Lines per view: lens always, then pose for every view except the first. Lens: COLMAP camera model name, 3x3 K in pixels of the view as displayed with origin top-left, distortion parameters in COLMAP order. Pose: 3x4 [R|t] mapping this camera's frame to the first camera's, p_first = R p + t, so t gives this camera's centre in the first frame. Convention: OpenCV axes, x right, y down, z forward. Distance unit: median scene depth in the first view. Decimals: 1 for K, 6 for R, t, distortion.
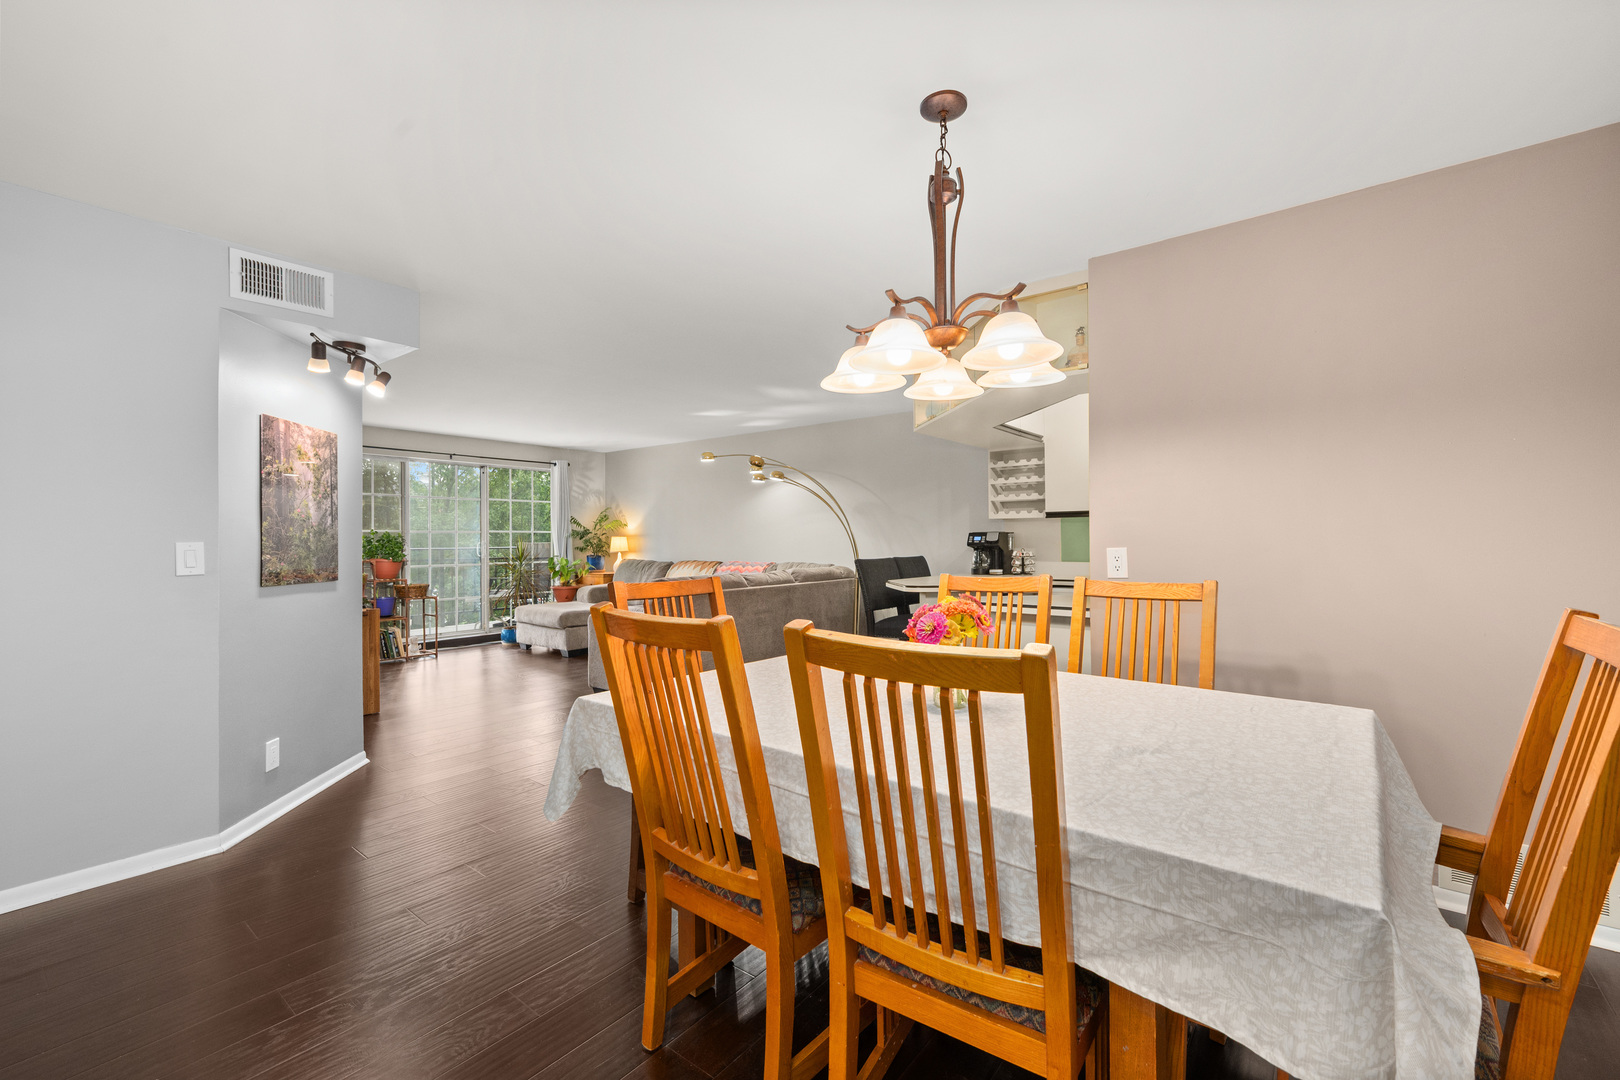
lens RADIAL K [[672.0, 0, 801.9], [0, 672.0, 538.6], [0, 0, 1]] dist [0.016664, 0.000011]
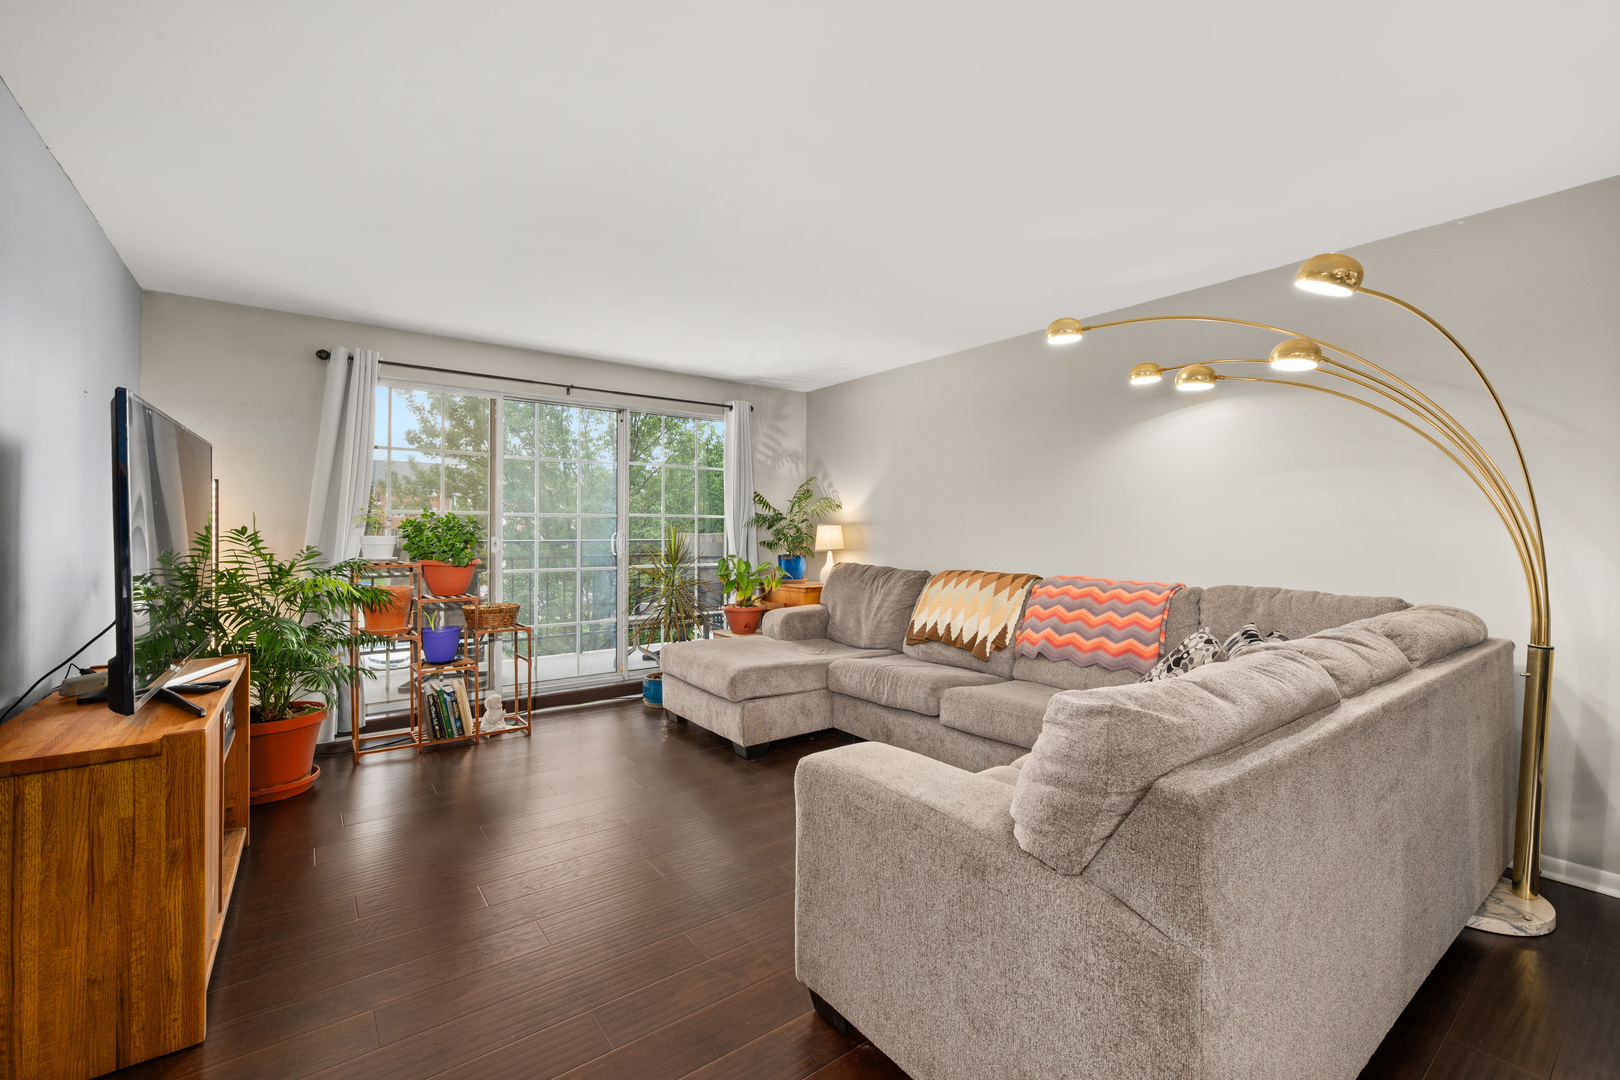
lens RADIAL K [[690.4, 0, 808.3], [0, 690.4, 532.9], [0, 0, 1]] dist [-0.000455, -0.000044]
pose [[0.968071, 0.010627, -0.250449, -0.137887], [-0.008950, 0.999929, 0.007834, -0.000415], [0.250515, -0.005343, 0.968098, 0.404174]]
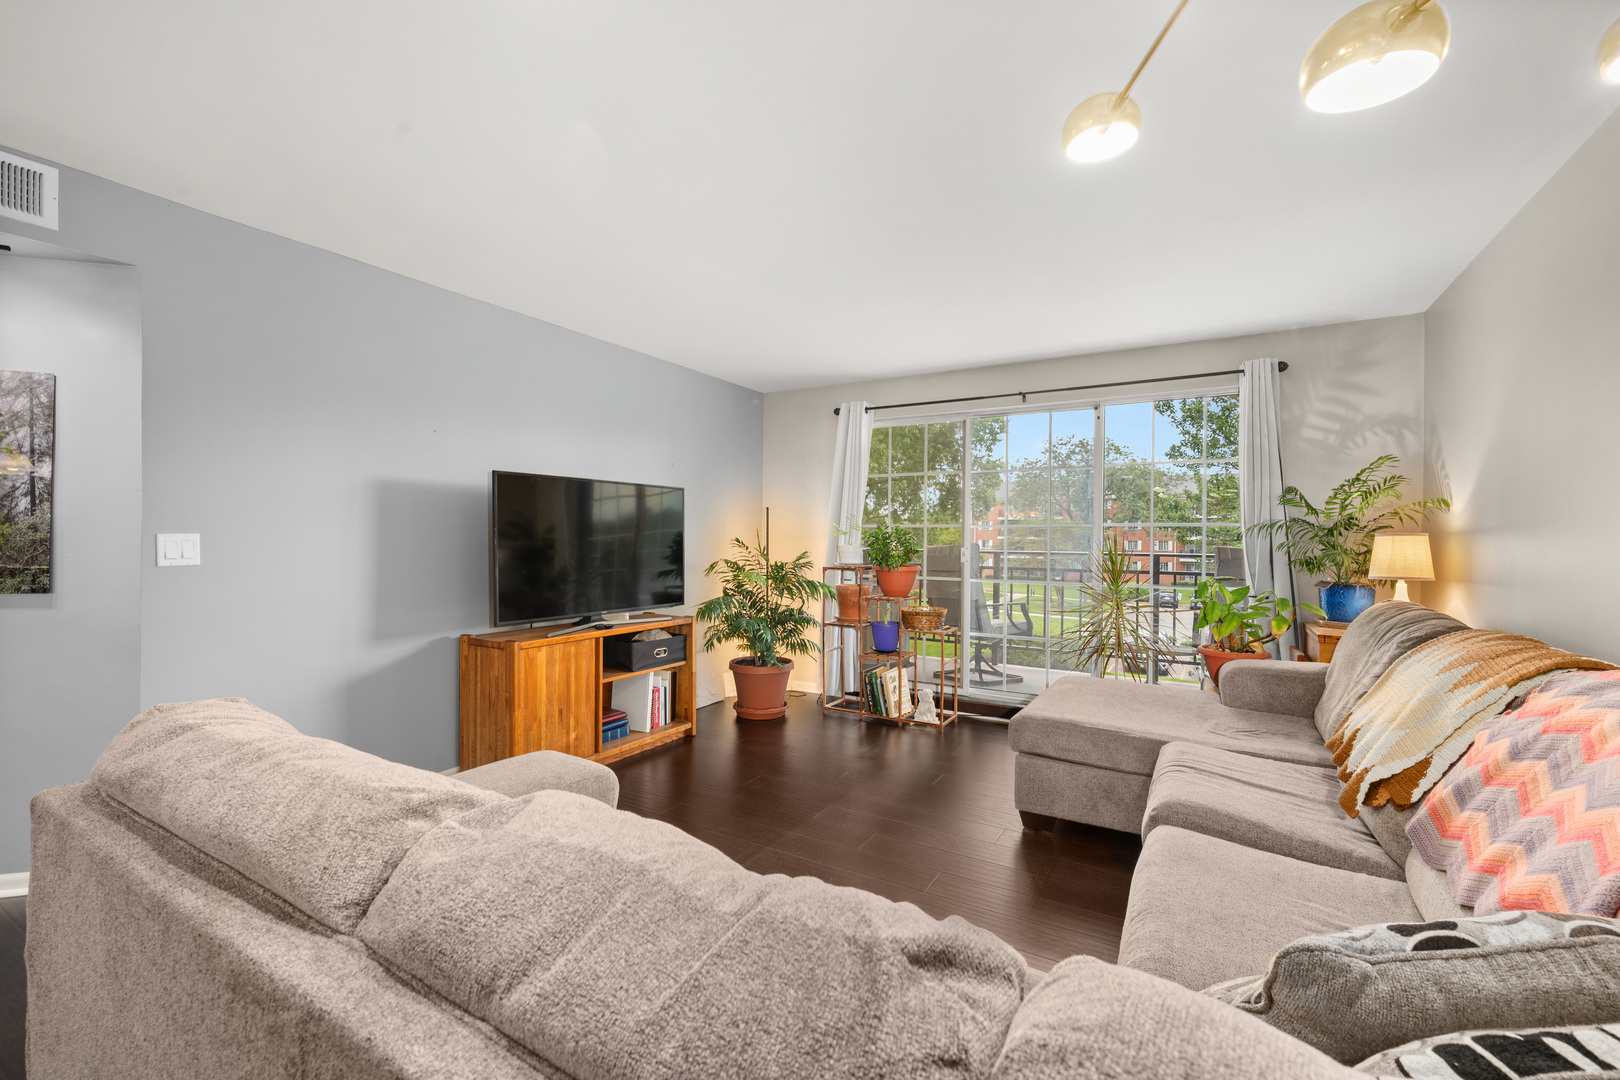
lens RADIAL K [[672.0, 0, 801.9], [0, 672.0, 538.6], [0, 0, 1]] dist [0.016664, 0.000011]
pose [[0.146398, 0.009375, -0.989181, 0.038120], [-0.007863, 0.999935, 0.008314, -0.001712], [0.989195, 0.006561, 0.146462, 0.654874]]
